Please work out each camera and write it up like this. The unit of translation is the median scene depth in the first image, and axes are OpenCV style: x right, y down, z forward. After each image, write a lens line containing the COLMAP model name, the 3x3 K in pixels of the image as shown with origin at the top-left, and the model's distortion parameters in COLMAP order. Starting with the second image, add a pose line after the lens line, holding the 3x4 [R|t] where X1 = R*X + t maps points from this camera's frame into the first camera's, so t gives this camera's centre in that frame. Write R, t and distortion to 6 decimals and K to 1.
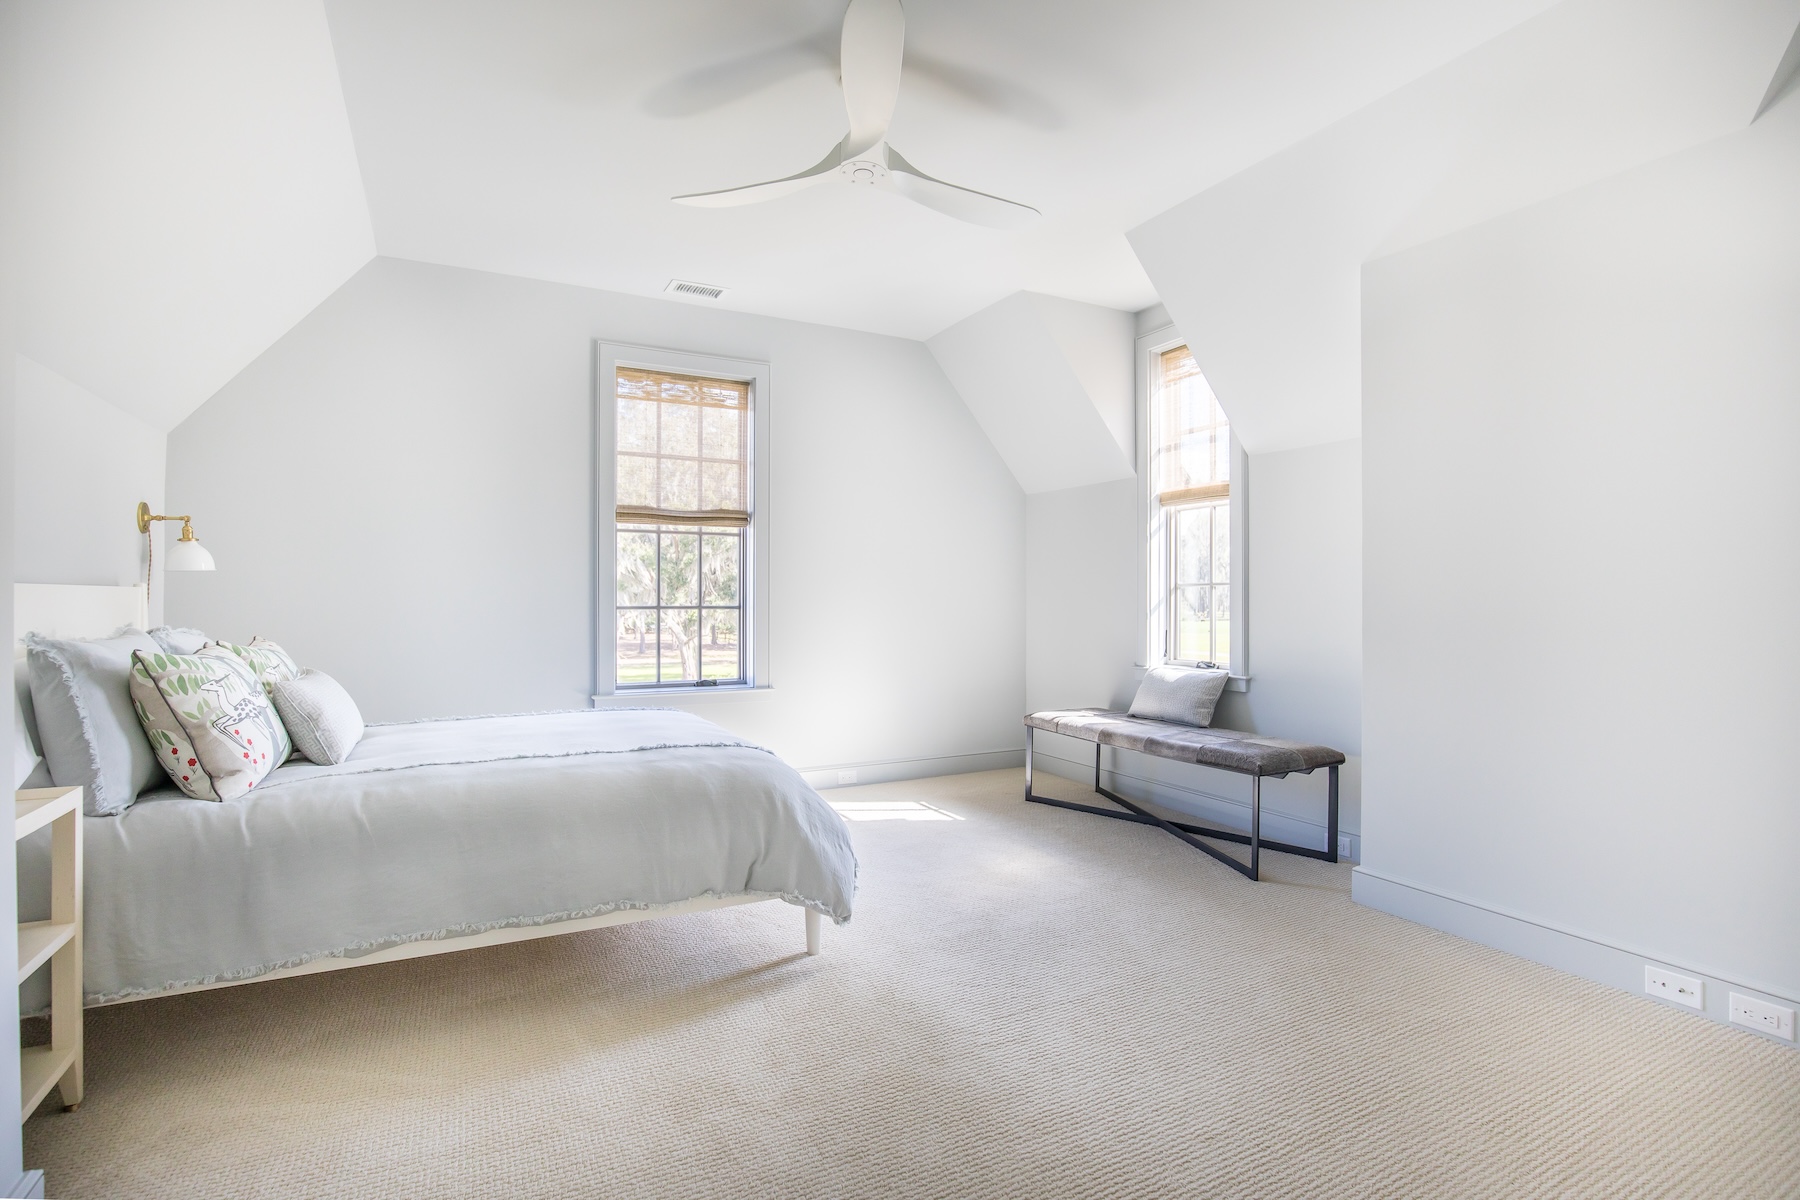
lens RADIAL K [[839.1, 0, 898.9], [0, 839.1, 597.8], [0, 0, 1]] dist [-0.005020, 0.000156]
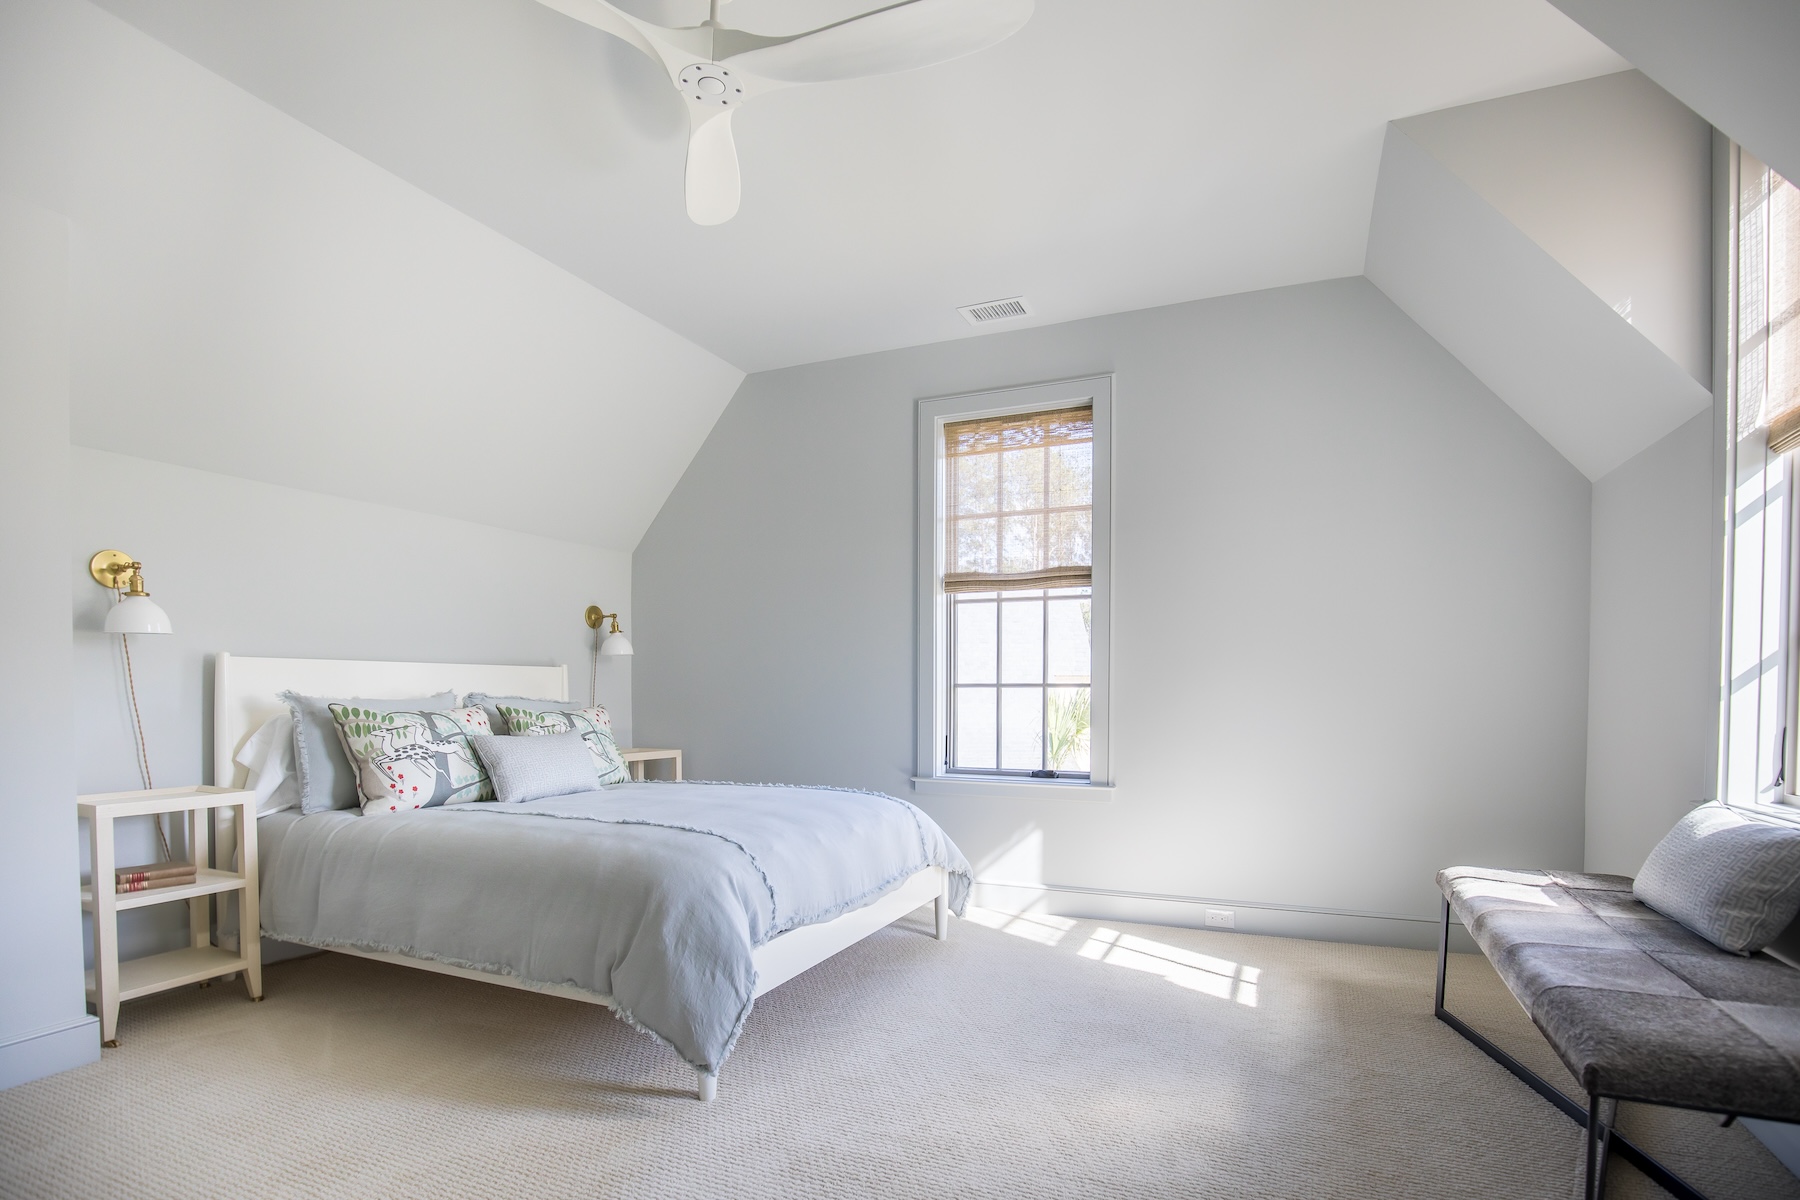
lens RADIAL K [[864.2, 0, 938.5], [0, 864.2, 710.8], [0, 0, 1]] dist [-0.014722, -0.000175]
pose [[0.643654, 0.016249, -0.765144, 0.530609], [0.001448, 0.999747, 0.022450, 0.025822], [0.765316, -0.015558, 0.643467, 0.510833]]
